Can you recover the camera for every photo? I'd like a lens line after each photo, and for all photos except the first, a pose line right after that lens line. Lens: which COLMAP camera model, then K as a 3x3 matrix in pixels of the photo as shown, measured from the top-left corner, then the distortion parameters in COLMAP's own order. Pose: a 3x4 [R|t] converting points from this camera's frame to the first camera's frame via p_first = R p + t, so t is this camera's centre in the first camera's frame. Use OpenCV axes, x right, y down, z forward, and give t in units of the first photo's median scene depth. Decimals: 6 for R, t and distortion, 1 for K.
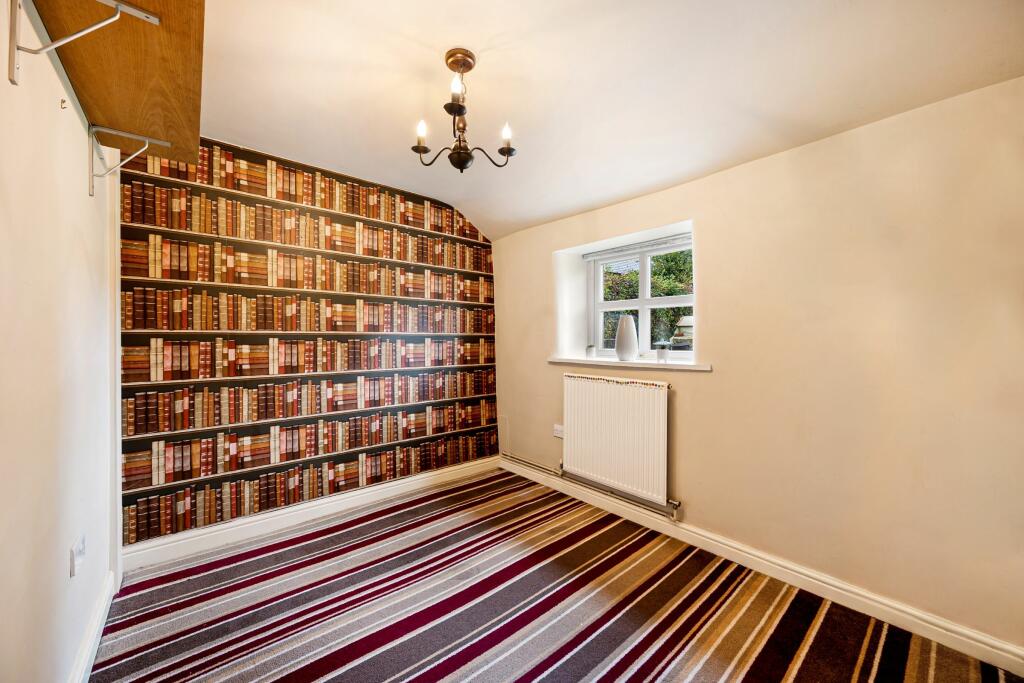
lens RADIAL K [[382.5, 0, 512.0], [0, 382.5, 341.5], [0, 0, 1]] dist [-0.032672, -0.000088]
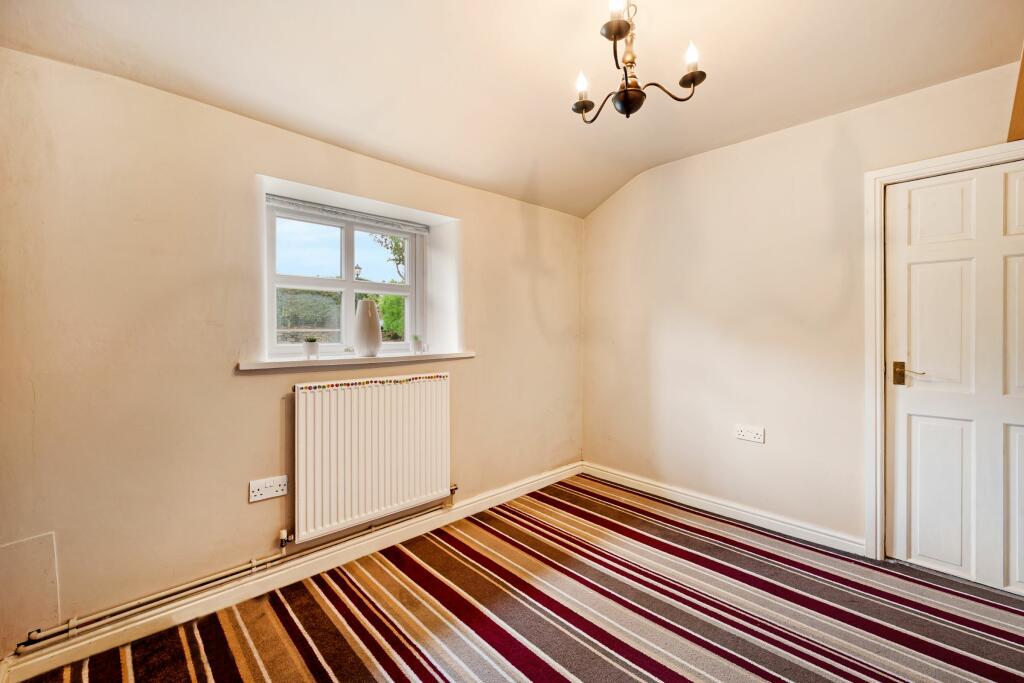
lens RADIAL K [[415.2, 0, 505.2], [0, 415.2, 335.2], [0, 0, 1]] dist [0.025616, -0.000108]
pose [[-0.055701, -0.008129, 0.998414, -0.647339], [0.005166, 0.999951, 0.008430, 0.001165], [-0.998434, 0.005628, -0.055656, 0.832591]]
